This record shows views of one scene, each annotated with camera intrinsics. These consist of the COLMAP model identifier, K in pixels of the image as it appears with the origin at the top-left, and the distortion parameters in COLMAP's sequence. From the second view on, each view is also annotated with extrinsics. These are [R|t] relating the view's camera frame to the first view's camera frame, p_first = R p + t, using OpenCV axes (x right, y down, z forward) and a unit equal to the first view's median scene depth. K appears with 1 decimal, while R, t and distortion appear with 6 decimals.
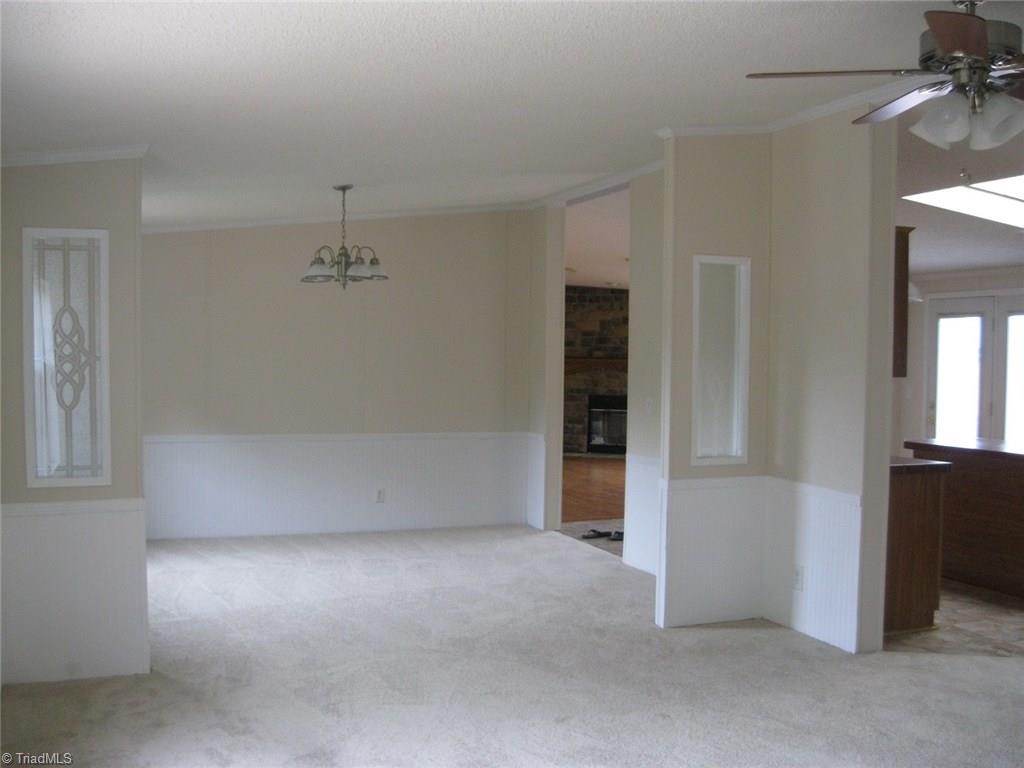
lens RADIAL K [[1043.8, 0, 512.4], [0, 1043.8, 379.1], [0, 0, 1]] dist [-0.105215, 0.000000]
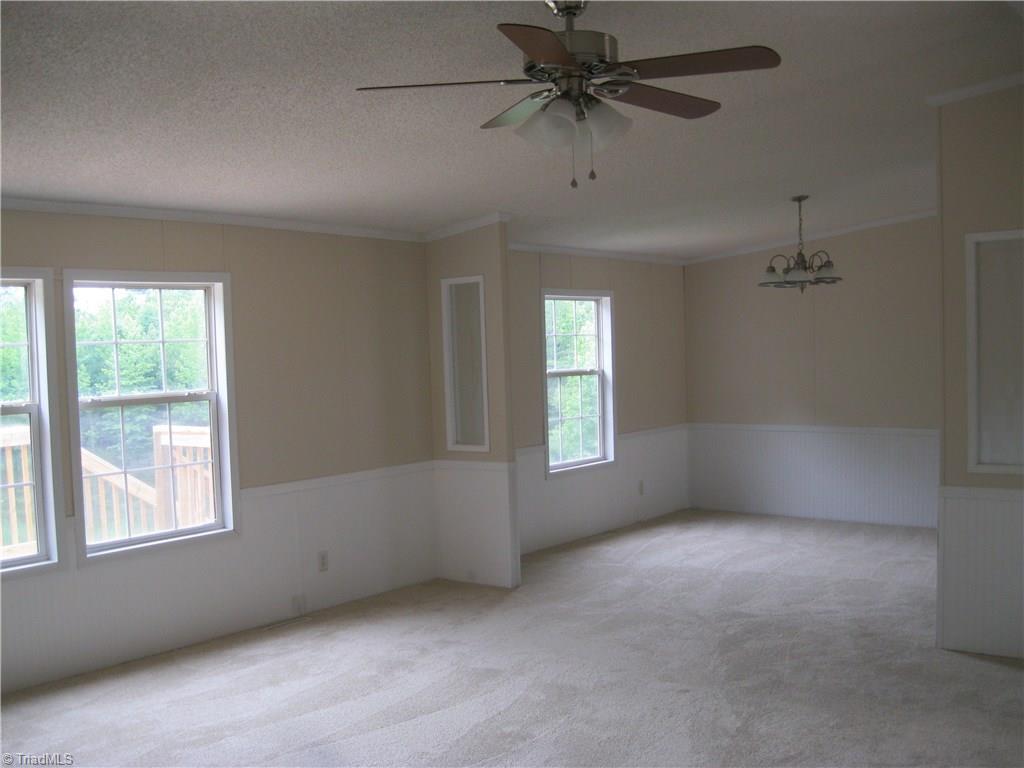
lens RADIAL K [[1043.8, 0, 515.3], [0, 1043.8, 391.0], [0, 0, 1]] dist [-0.105215, 0.000000]
pose [[0.519970, 0.005128, -0.854169, 0.790404], [0.008498, 0.999901, 0.011176, 0.001778], [0.854142, -0.013070, 0.519875, 0.243044]]
